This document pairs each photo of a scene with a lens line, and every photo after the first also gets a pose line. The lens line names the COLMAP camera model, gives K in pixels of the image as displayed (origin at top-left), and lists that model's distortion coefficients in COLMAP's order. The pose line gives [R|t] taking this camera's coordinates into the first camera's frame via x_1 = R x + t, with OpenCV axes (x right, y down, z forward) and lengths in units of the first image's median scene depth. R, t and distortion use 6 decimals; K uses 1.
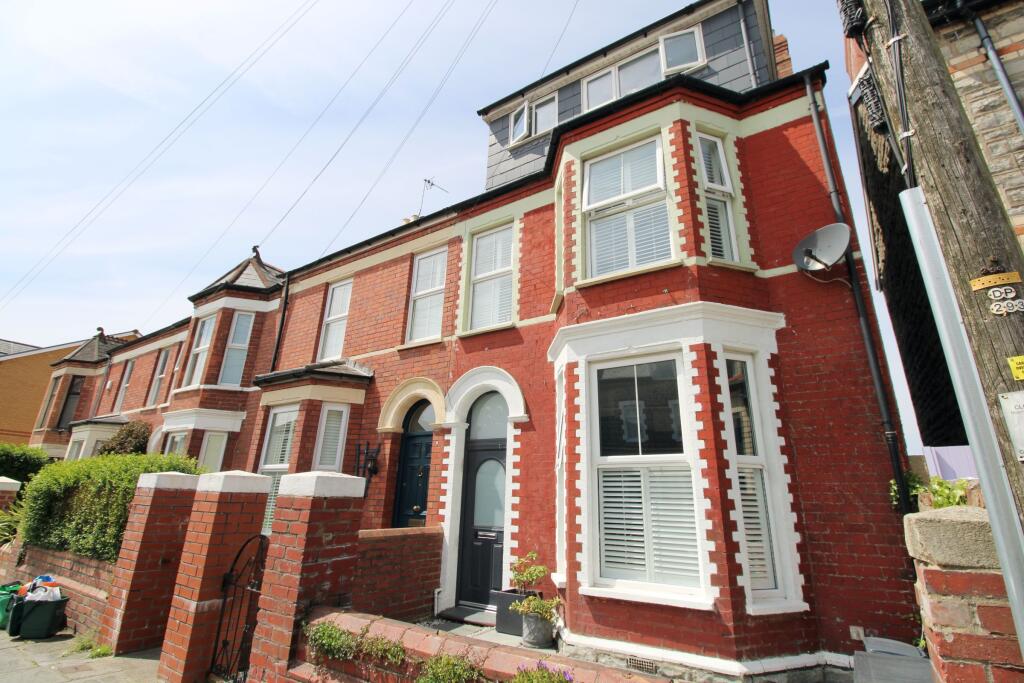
lens RADIAL K [[477.7, 0, 511.8], [0, 477.7, 336.3], [0, 0, 1]] dist [-0.007166, -0.006893]
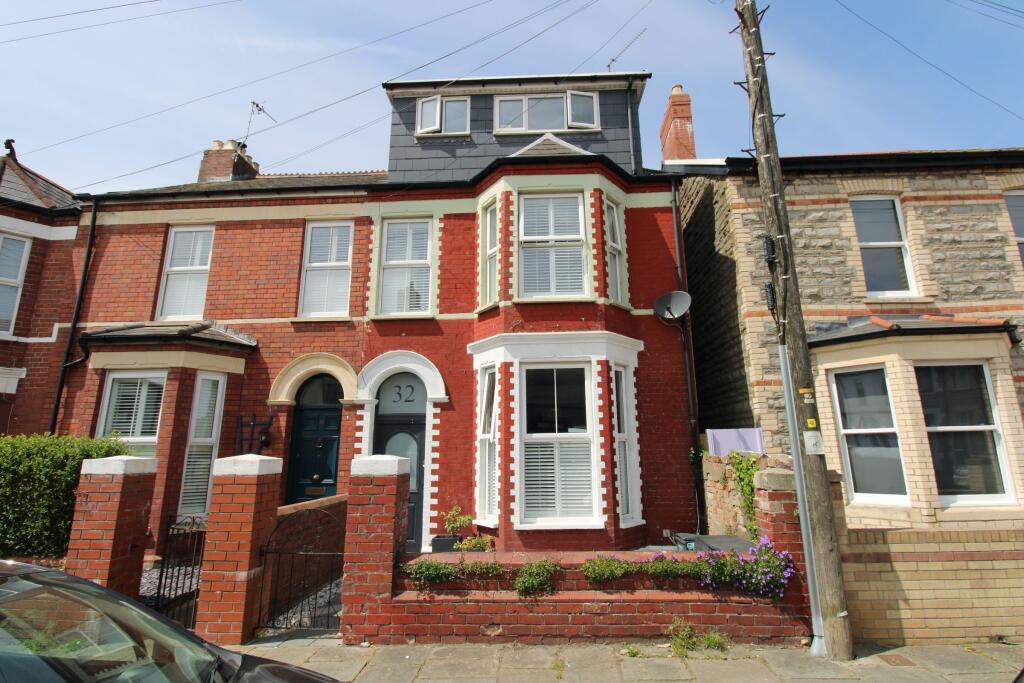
lens RADIAL K [[517.8, 0, 514.5], [0, 517.8, 340.6], [0, 0, 1]] dist [-0.007206, -0.004489]
pose [[0.864714, 0.073428, 0.496869, -0.498257], [-0.130929, 0.988007, 0.081850, -0.106957], [-0.484900, -0.135831, 0.863957, -0.190875]]
